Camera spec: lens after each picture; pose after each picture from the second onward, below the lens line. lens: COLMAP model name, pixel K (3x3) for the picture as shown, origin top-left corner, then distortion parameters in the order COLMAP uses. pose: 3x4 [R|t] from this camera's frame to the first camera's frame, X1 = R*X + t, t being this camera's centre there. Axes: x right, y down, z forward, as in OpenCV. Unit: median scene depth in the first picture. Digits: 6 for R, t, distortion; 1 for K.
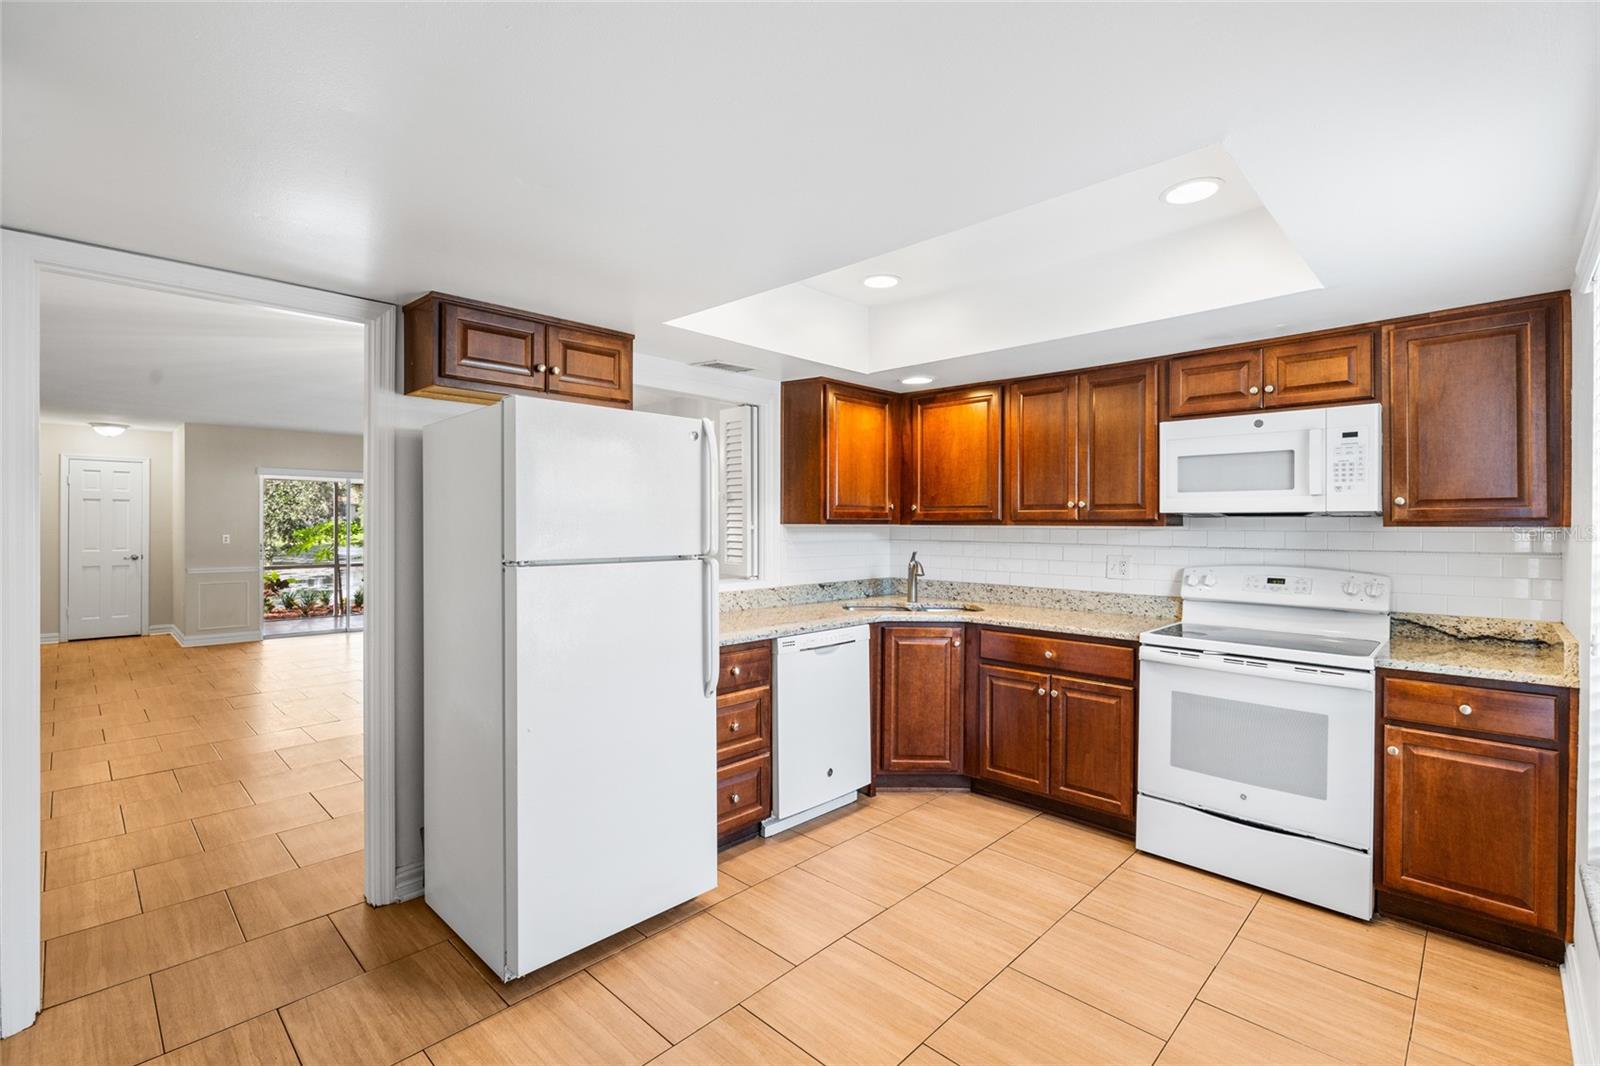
lens RADIAL K [[717.9, 0, 802.9], [0, 717.9, 527.0], [0, 0, 1]] dist [-0.007679, 0.000752]
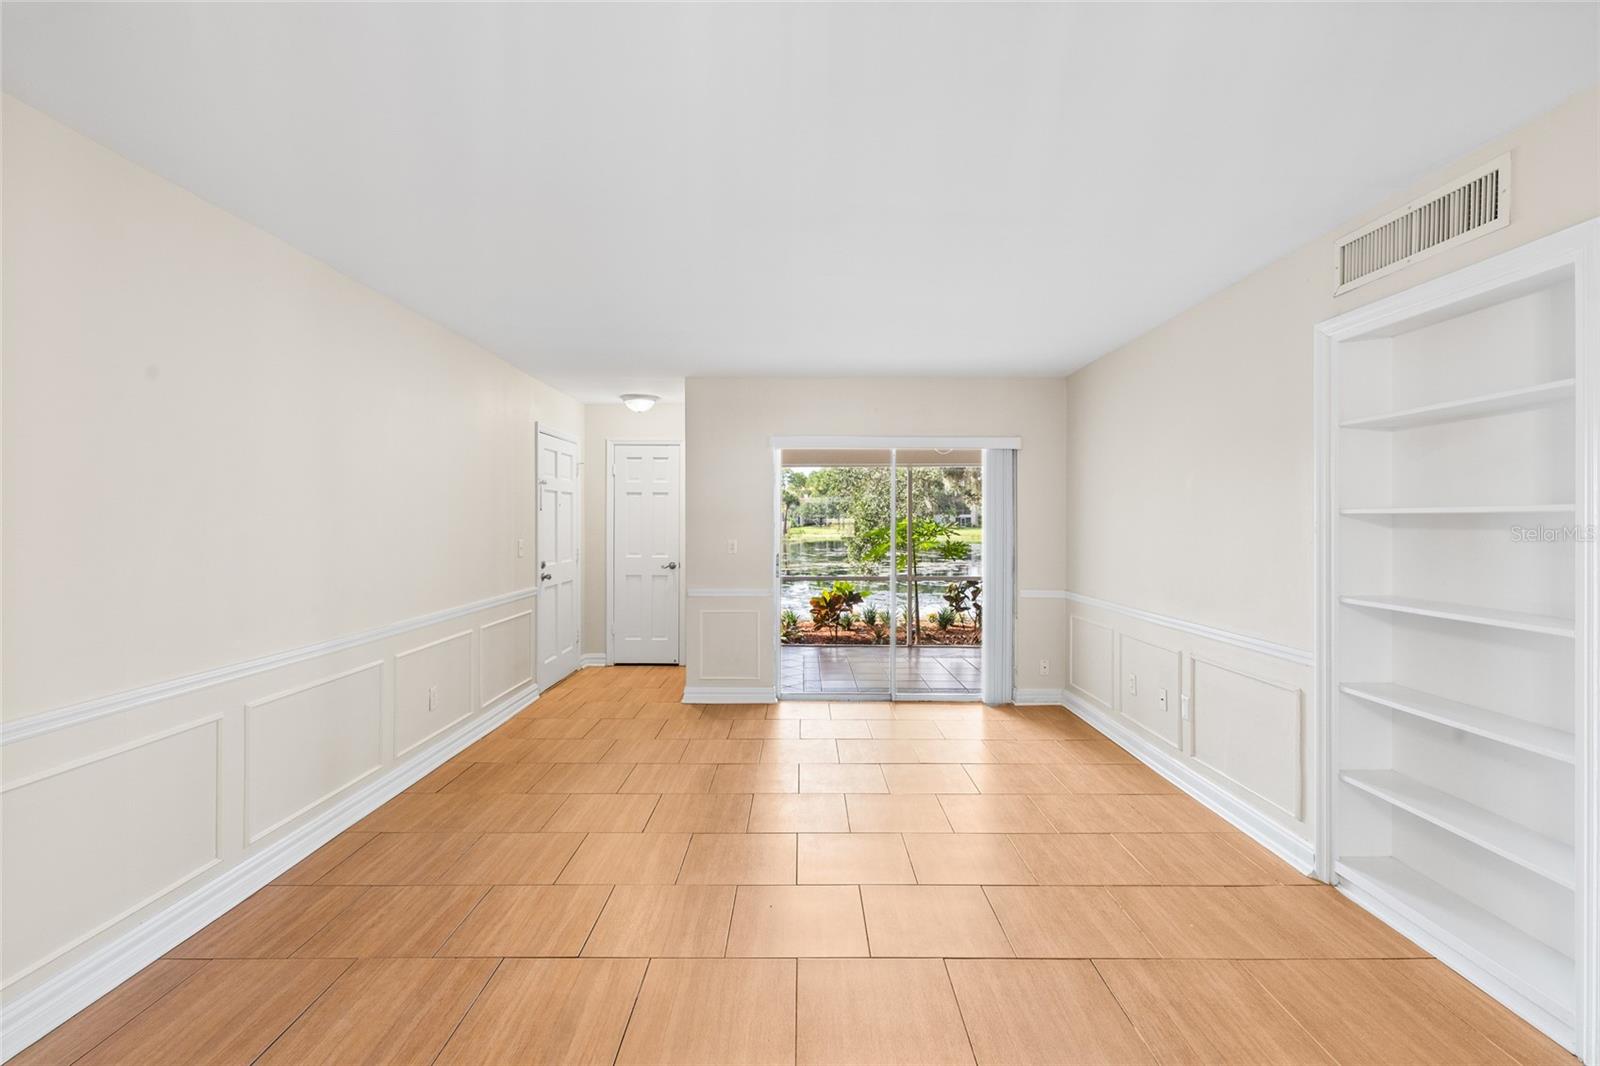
lens RADIAL K [[725.4, 0, 801.0], [0, 725.4, 521.2], [0, 0, 1]] dist [-0.003379, 0.000259]
pose [[0.693027, 0.000131, -0.720912, -0.693663], [-0.002898, 0.999992, -0.002604, -0.012482], [0.720906, 0.003894, 0.693022, 1.461411]]
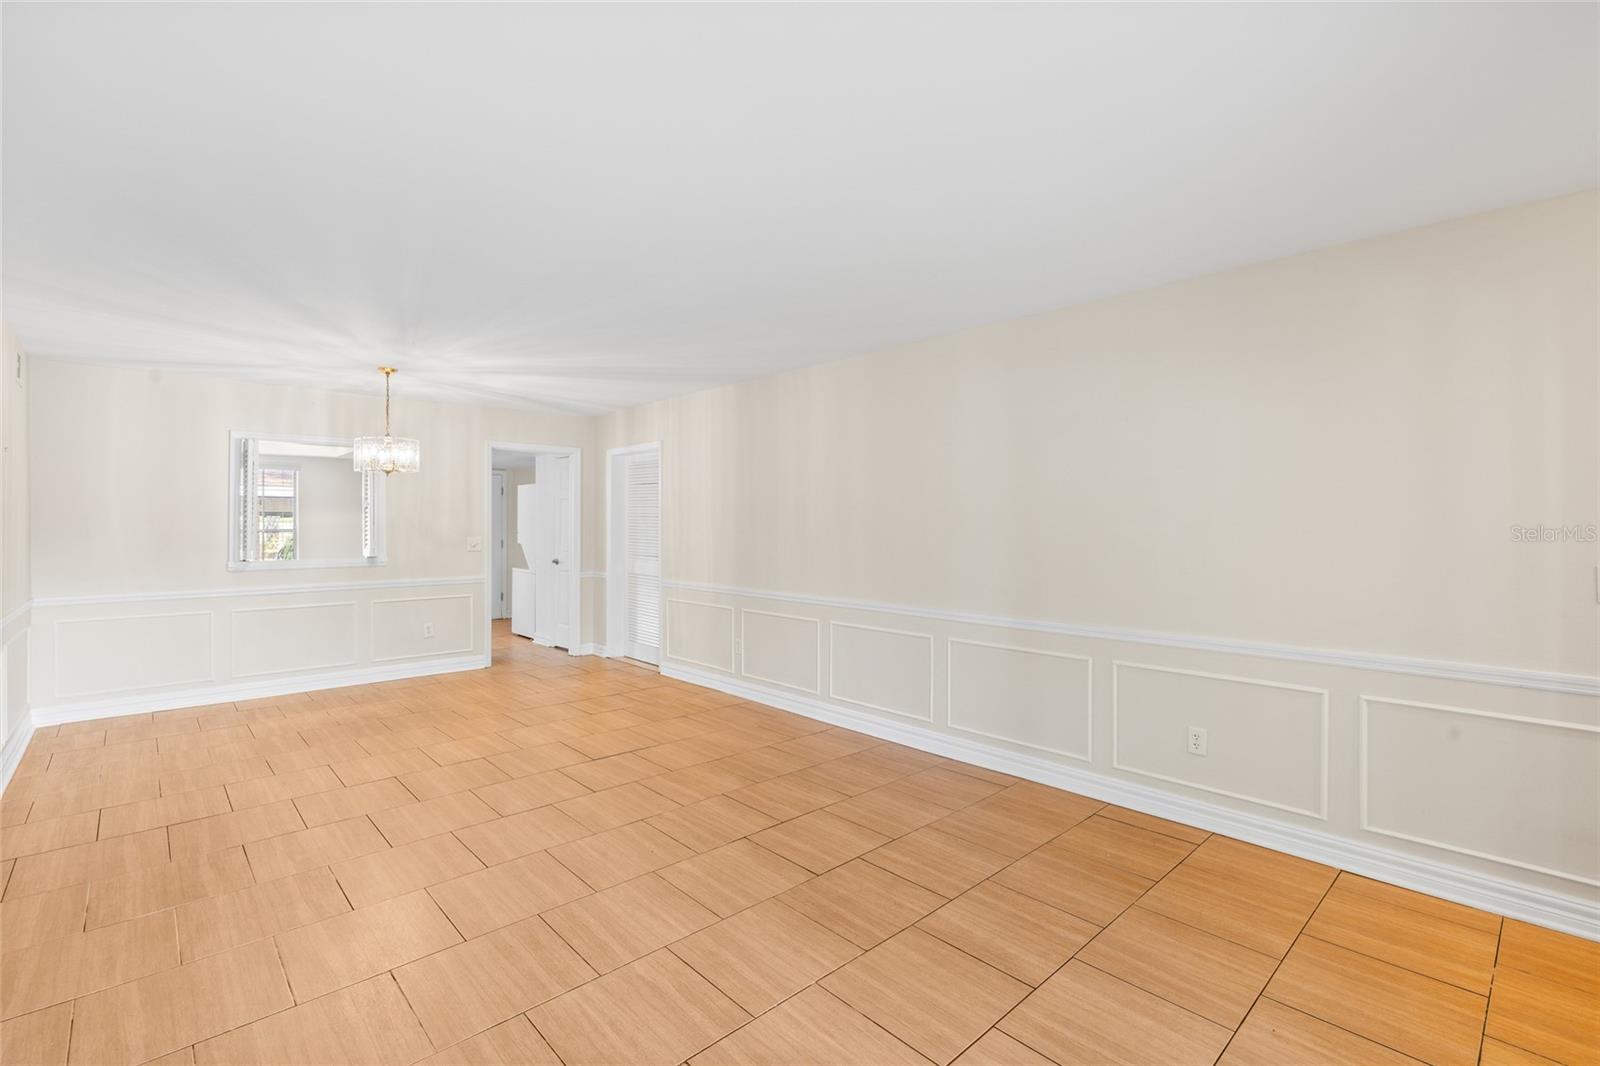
lens RADIAL K [[717.9, 0, 802.9], [0, 717.9, 527.0], [0, 0, 1]] dist [-0.007679, 0.000752]
pose [[-0.998770, -0.004676, 0.049359, -1.547713], [-0.004314, 0.999963, 0.007436, -0.014645], [-0.049392, 0.007214, -0.998753, 2.931720]]
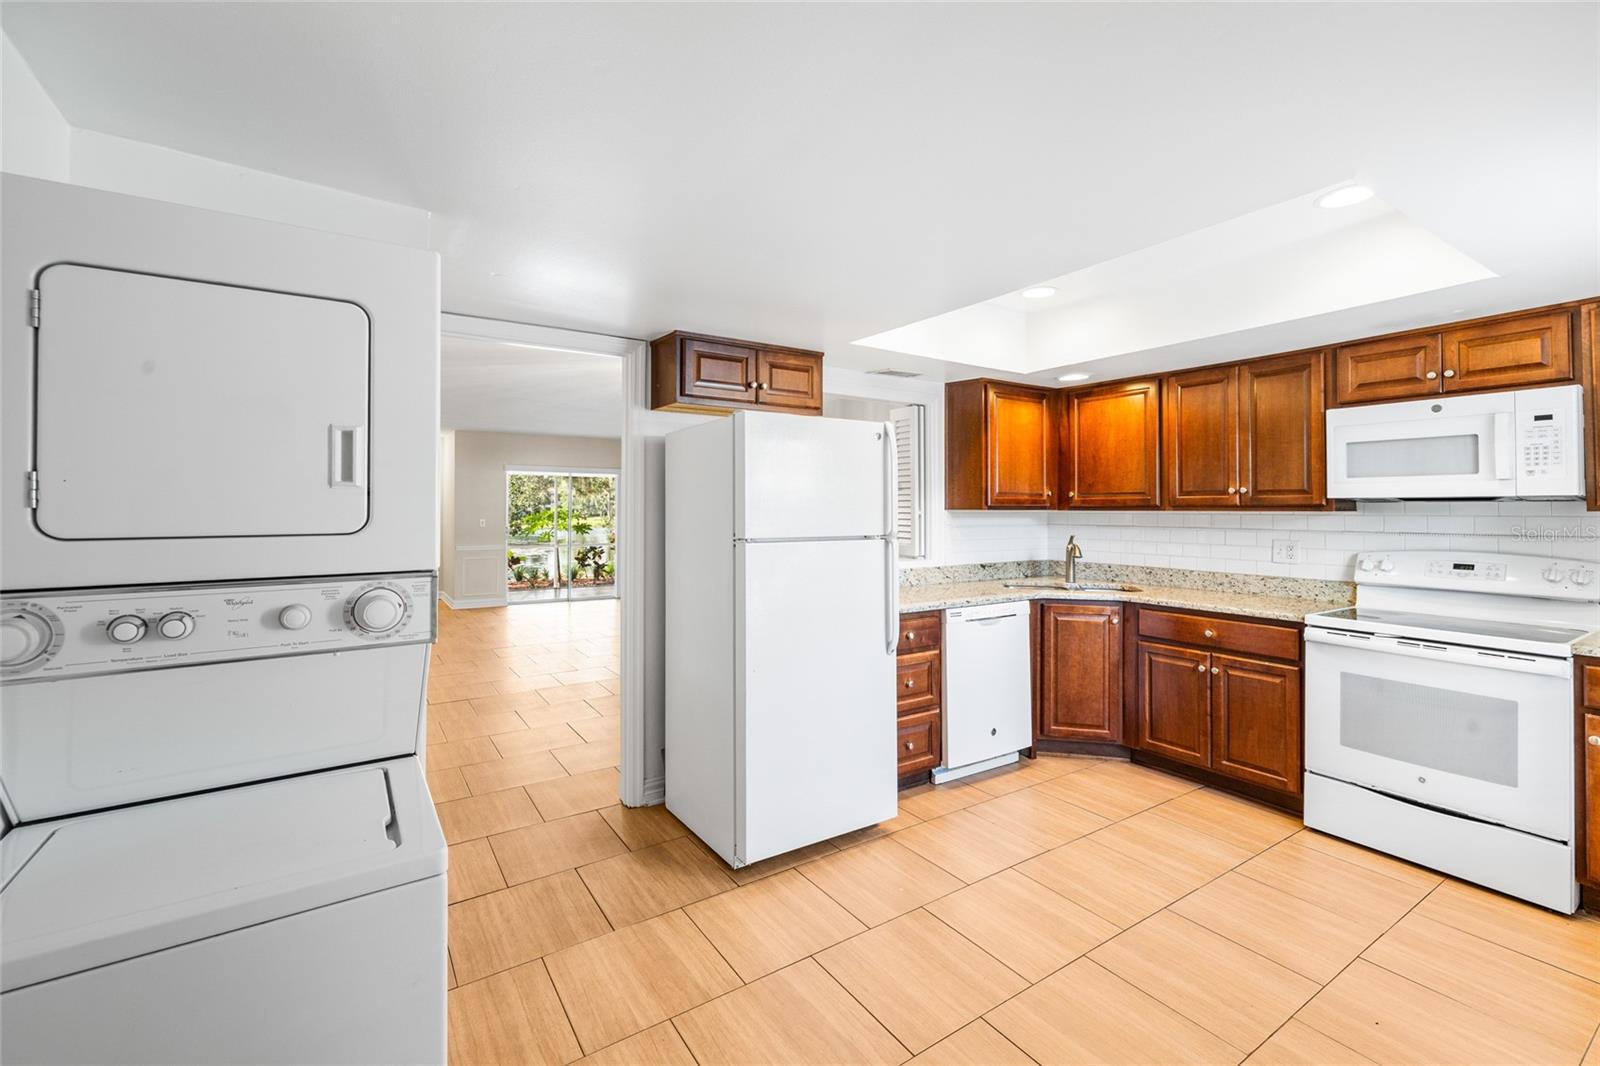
lens RADIAL K [[689.8, 0, 799.8], [0, 689.8, 502.2], [0, 0, 1]] dist [0.000517, -0.000483]
pose [[0.975747, -0.004128, -0.218864, -0.020536], [0.000517, 0.999863, -0.016552, 0.001987], [0.218902, 0.016038, 0.975615, -0.123180]]
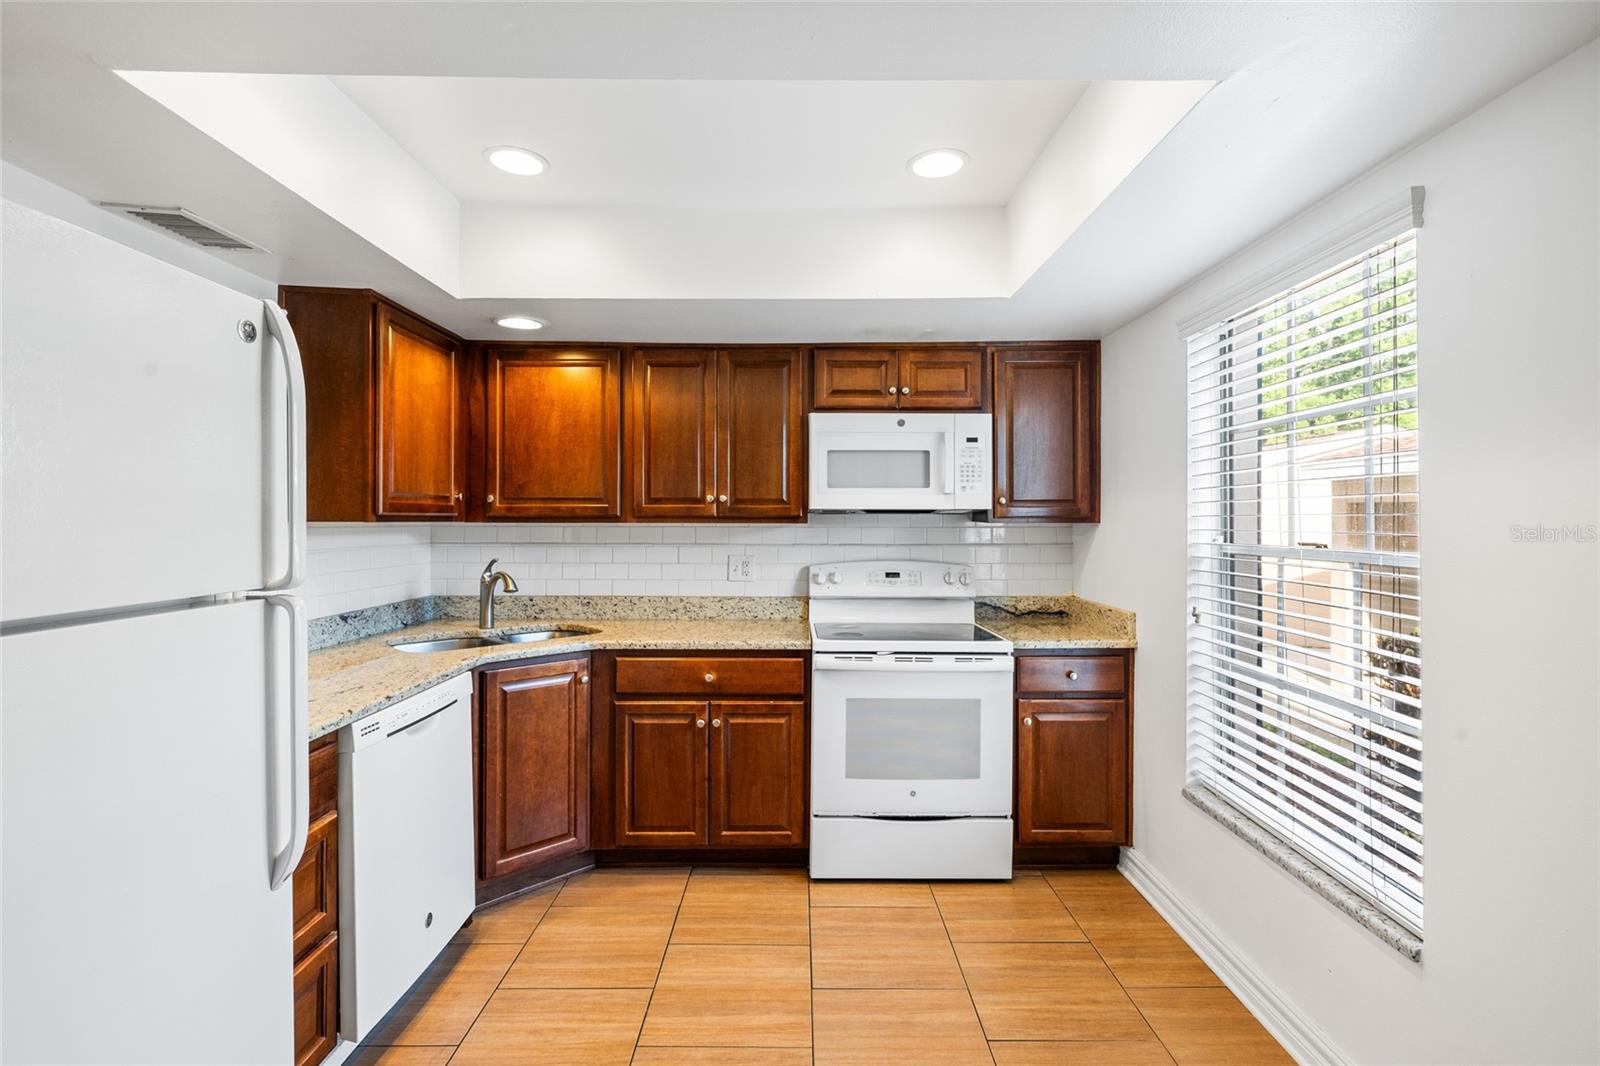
lens RADIAL K [[721.9, 0, 801.9], [0, 721.9, 518.3], [0, 0, 1]] dist [-0.012428, 0.008549]
pose [[0.713324, 0.000890, 0.700833, -0.171920], [0.004040, 0.999977, -0.005382, -0.002544], [-0.700822, 0.006670, 0.713305, 0.329405]]
